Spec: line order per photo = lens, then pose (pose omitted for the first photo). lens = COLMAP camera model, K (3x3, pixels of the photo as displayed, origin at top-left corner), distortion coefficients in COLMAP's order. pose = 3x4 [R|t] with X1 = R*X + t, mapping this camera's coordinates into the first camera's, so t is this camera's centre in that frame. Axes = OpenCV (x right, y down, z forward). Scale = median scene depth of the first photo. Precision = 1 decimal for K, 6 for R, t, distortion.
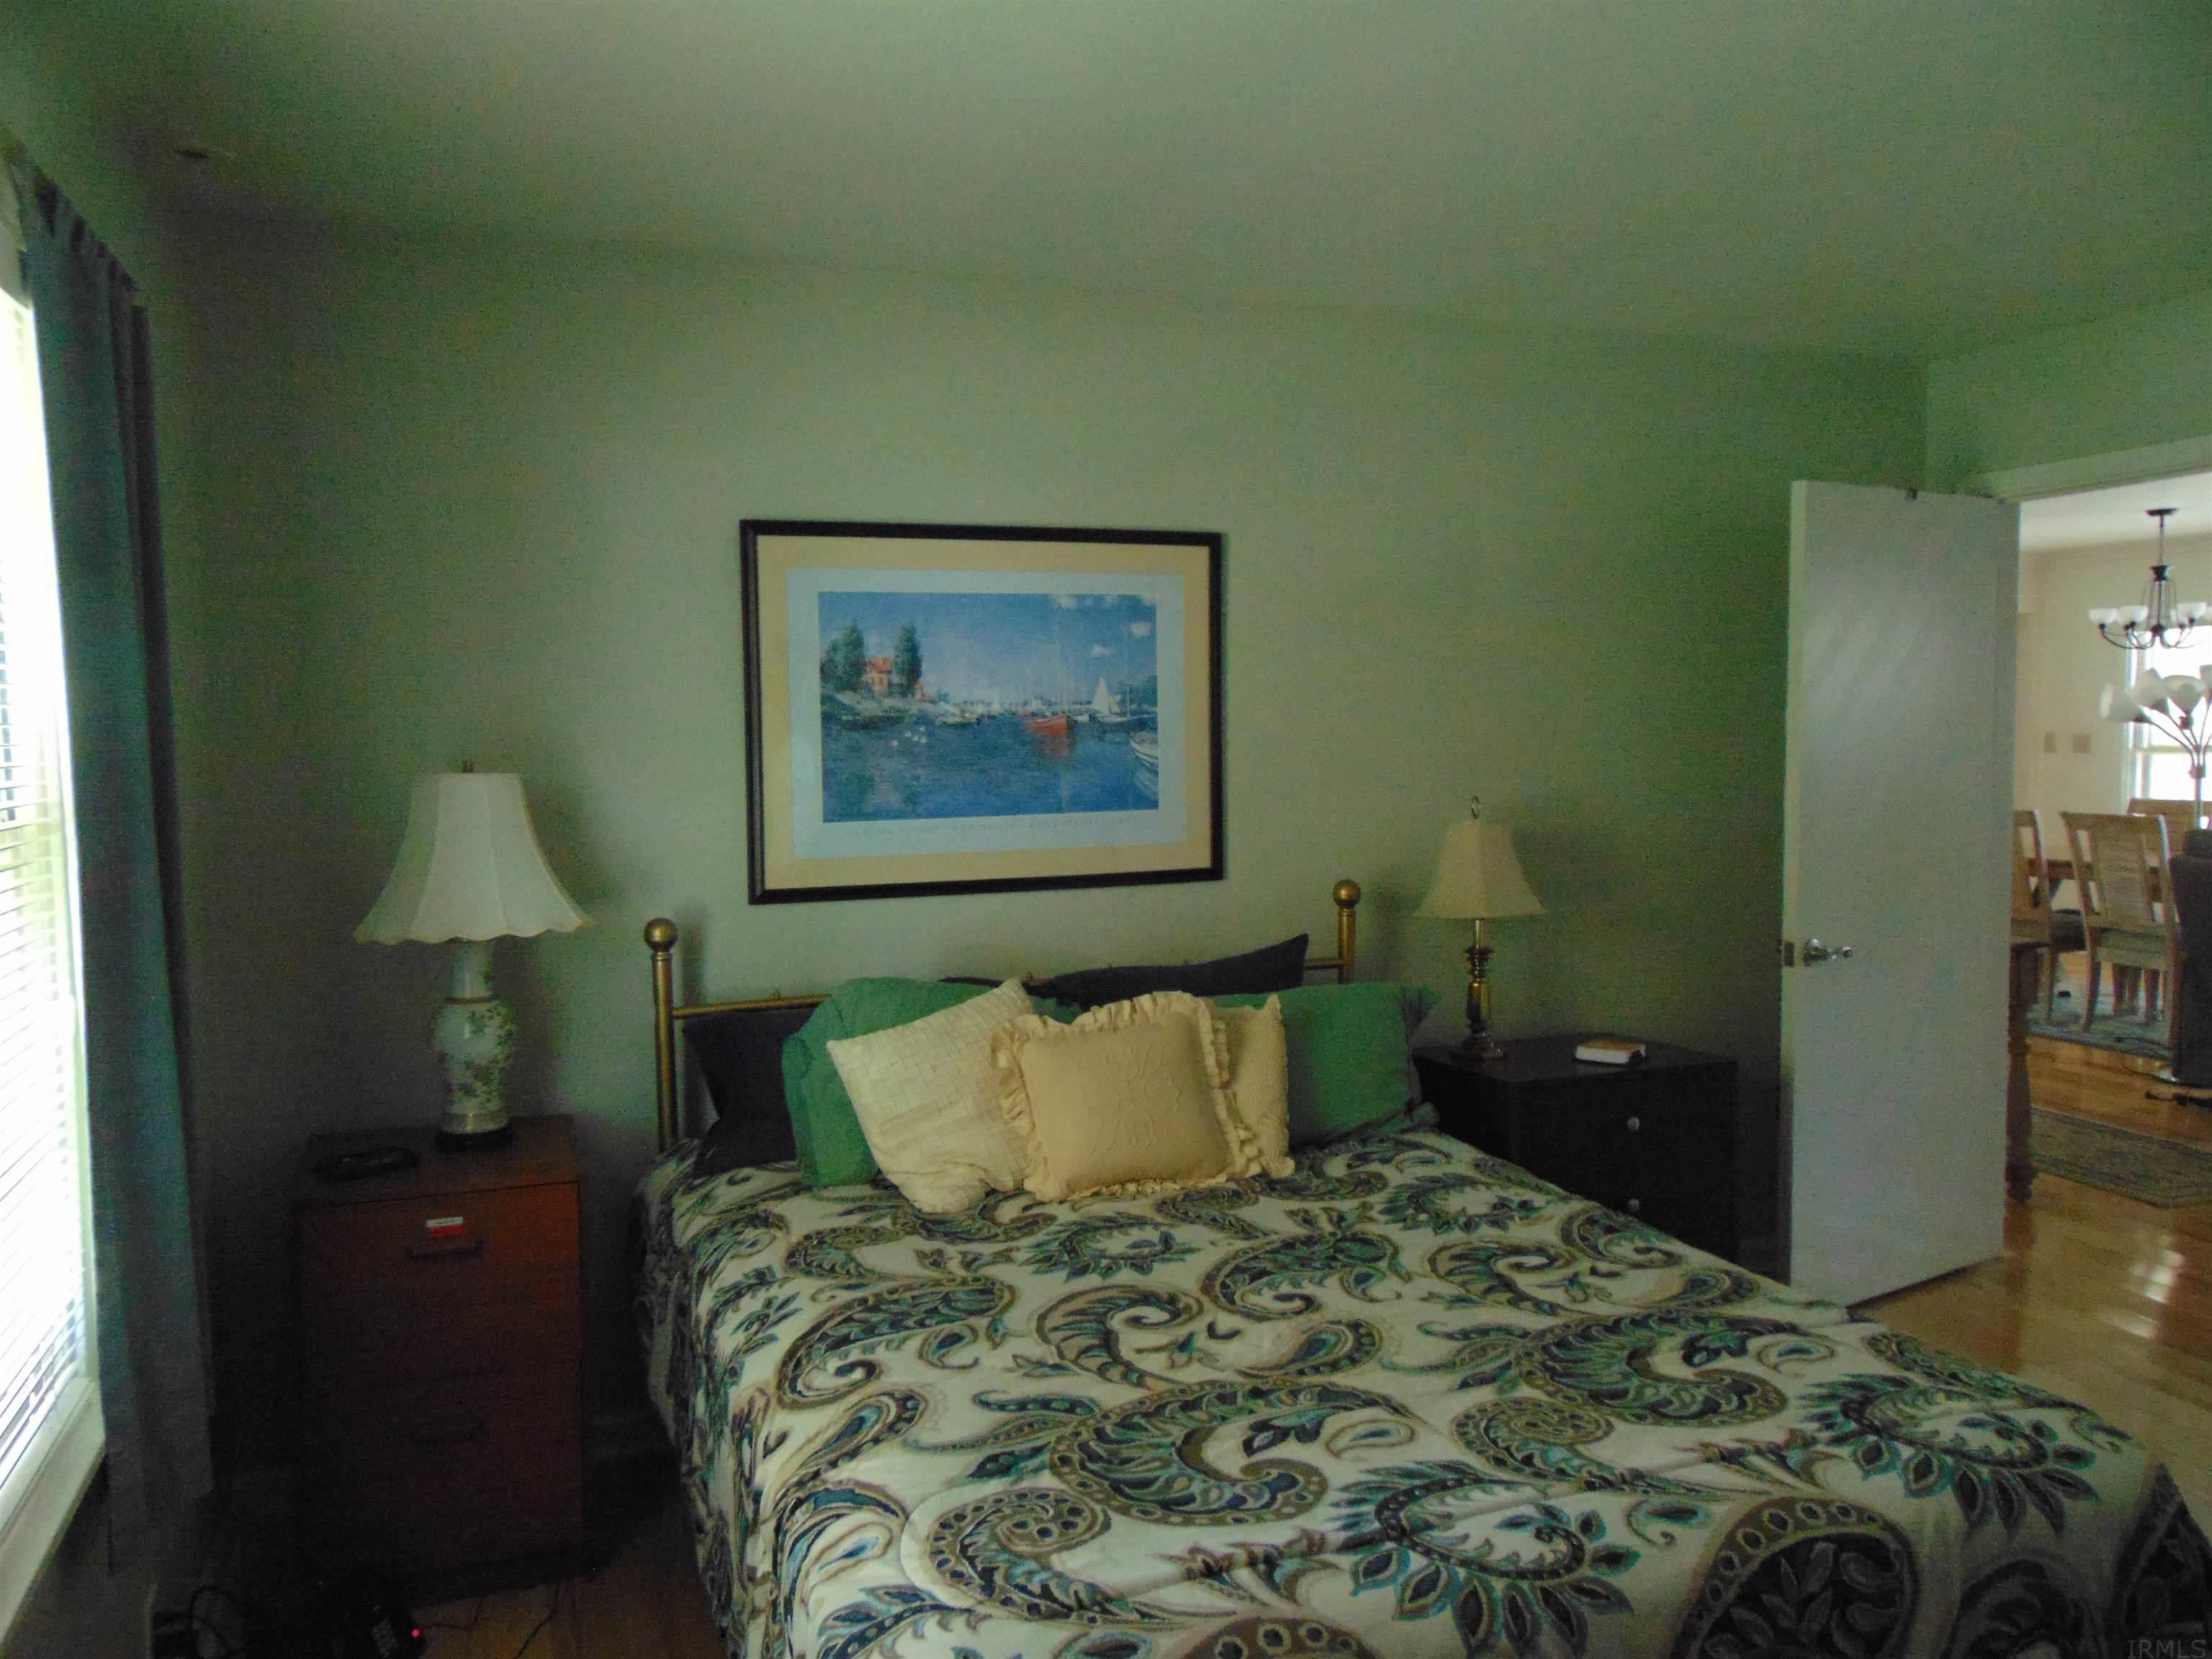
lens RADIAL K [[1638.5, 0, 1107.9], [0, 1638.5, 829.7], [0, 0, 1]] dist [0.008739, 0.001663]
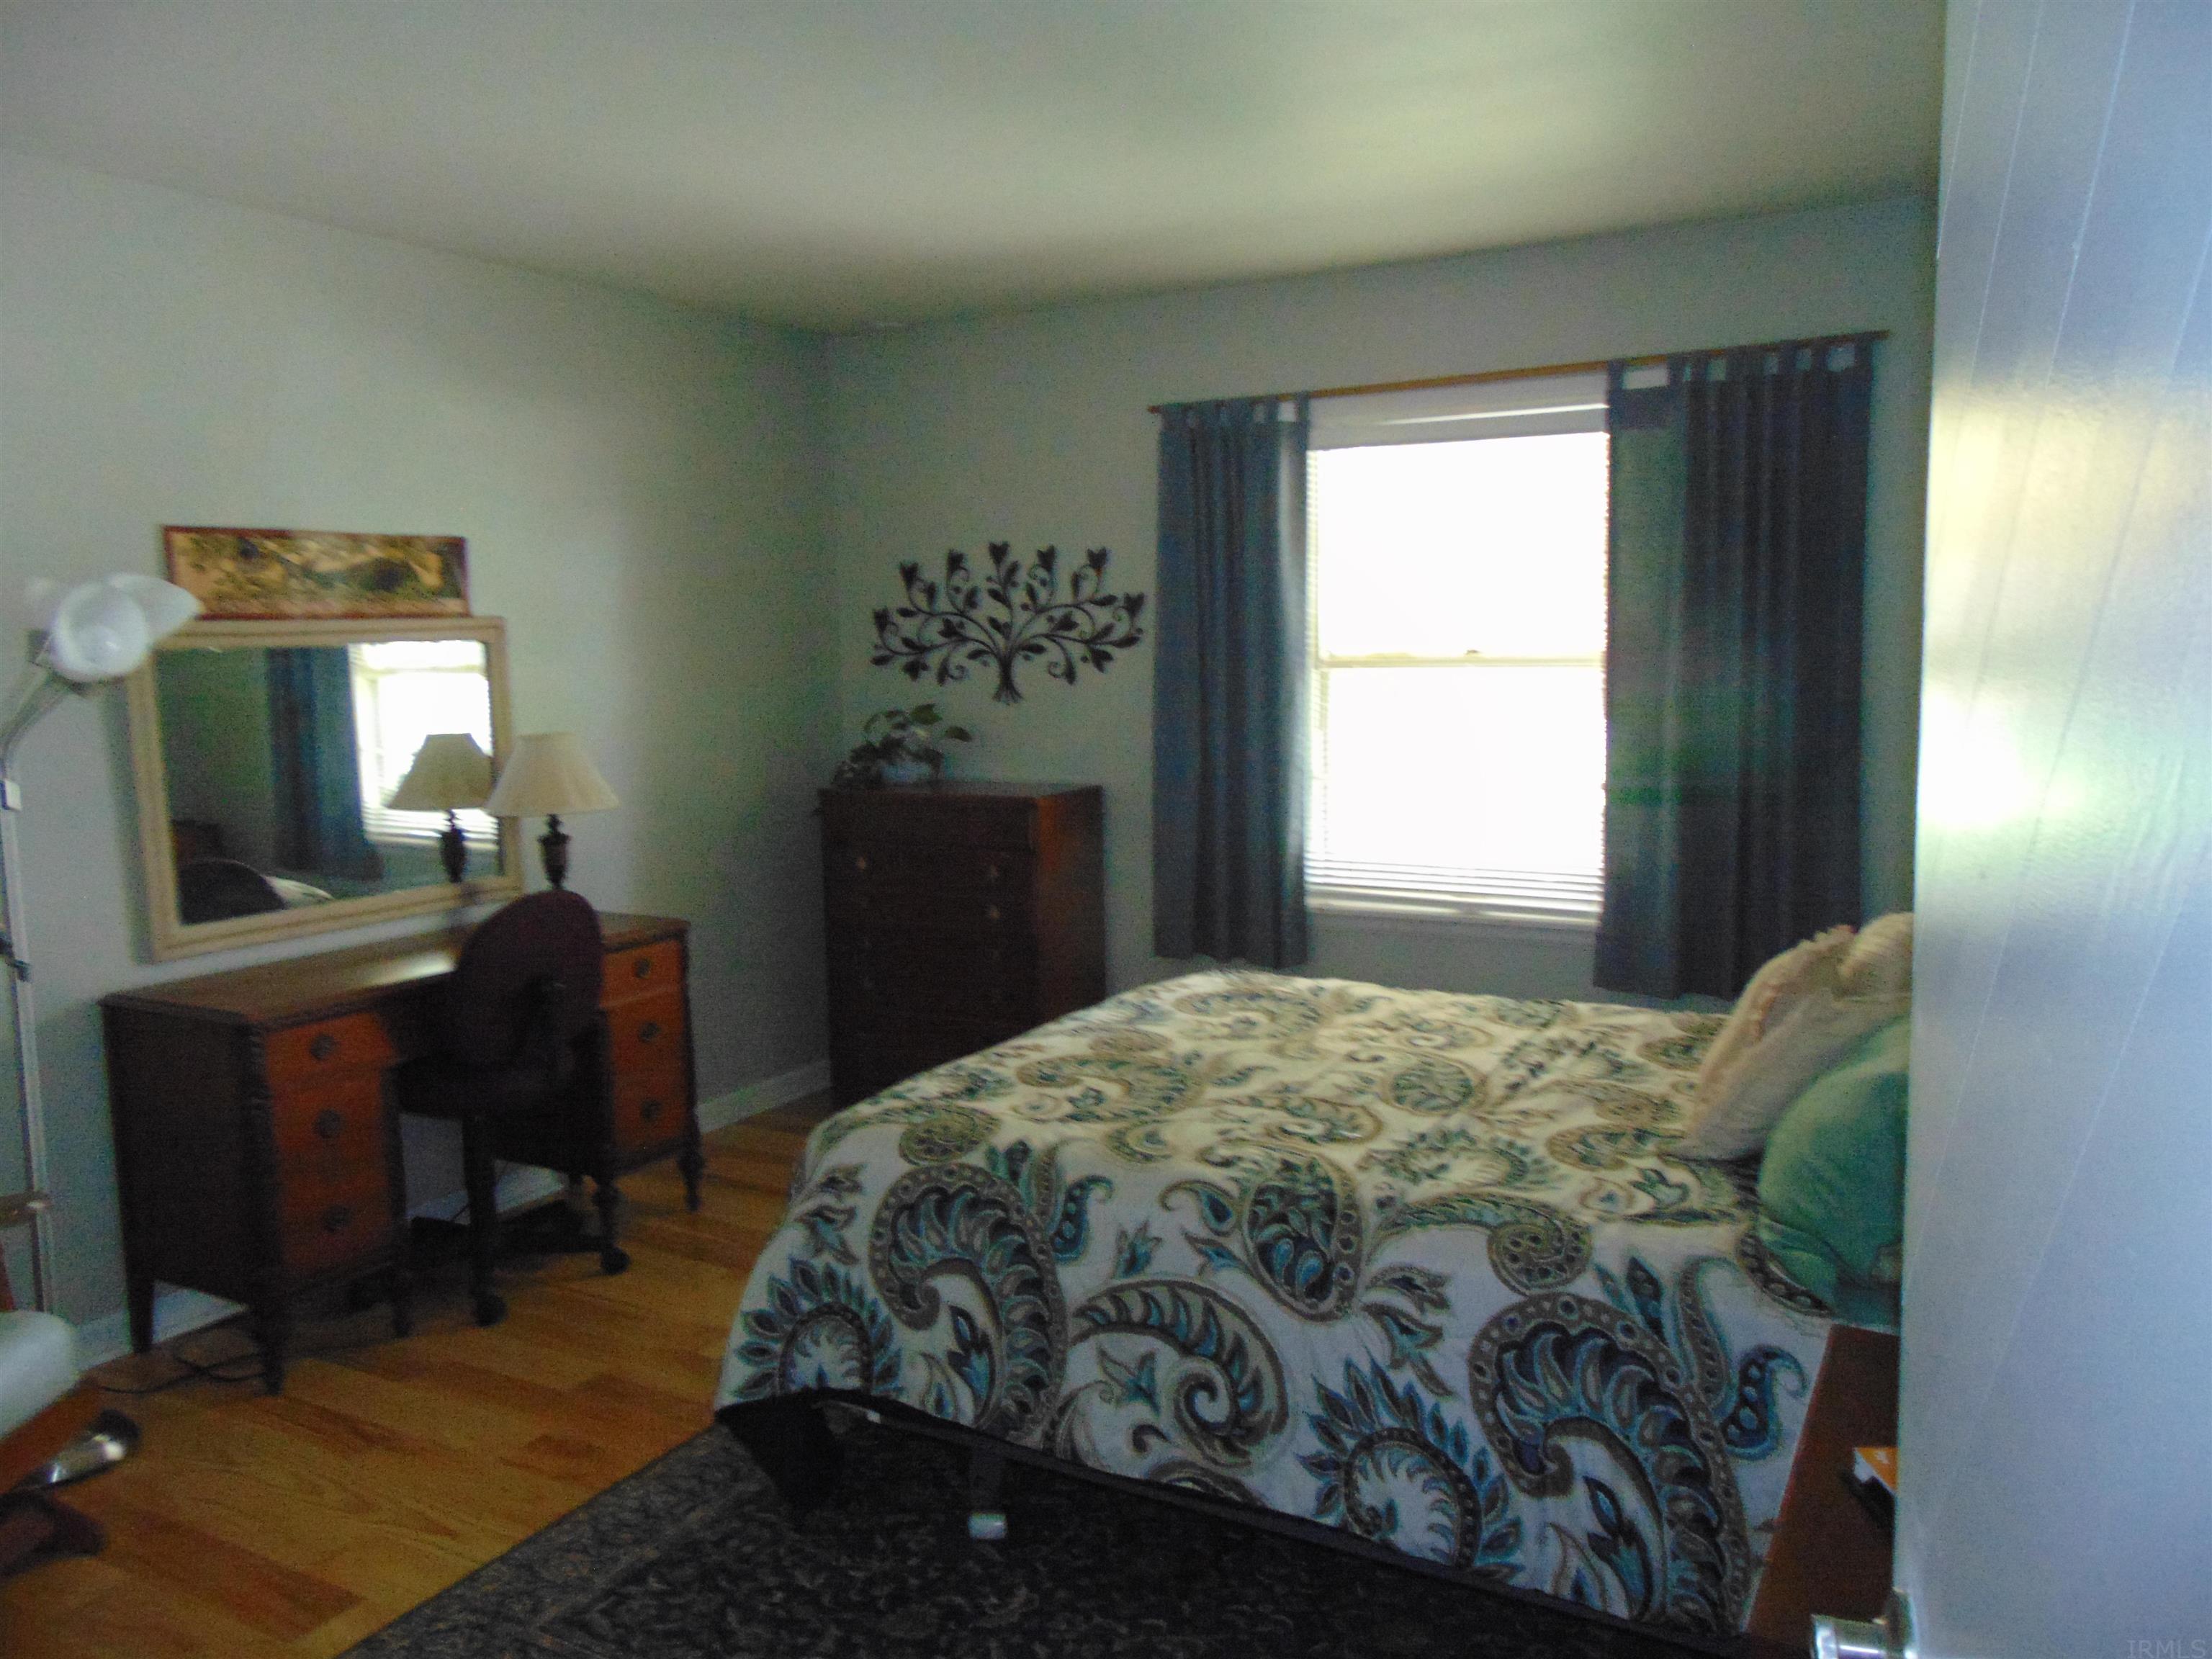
lens RADIAL K [[1638.5, 0, 1108.1], [0, 1638.5, 827.5], [0, 0, 1]] dist [0.008739, 0.001663]
pose [[-0.768132, 0.113341, -0.630180, 0.854958], [-0.003242, 0.983507, 0.180839, -0.106255], [0.640283, 0.140952, -0.755096, 1.443554]]
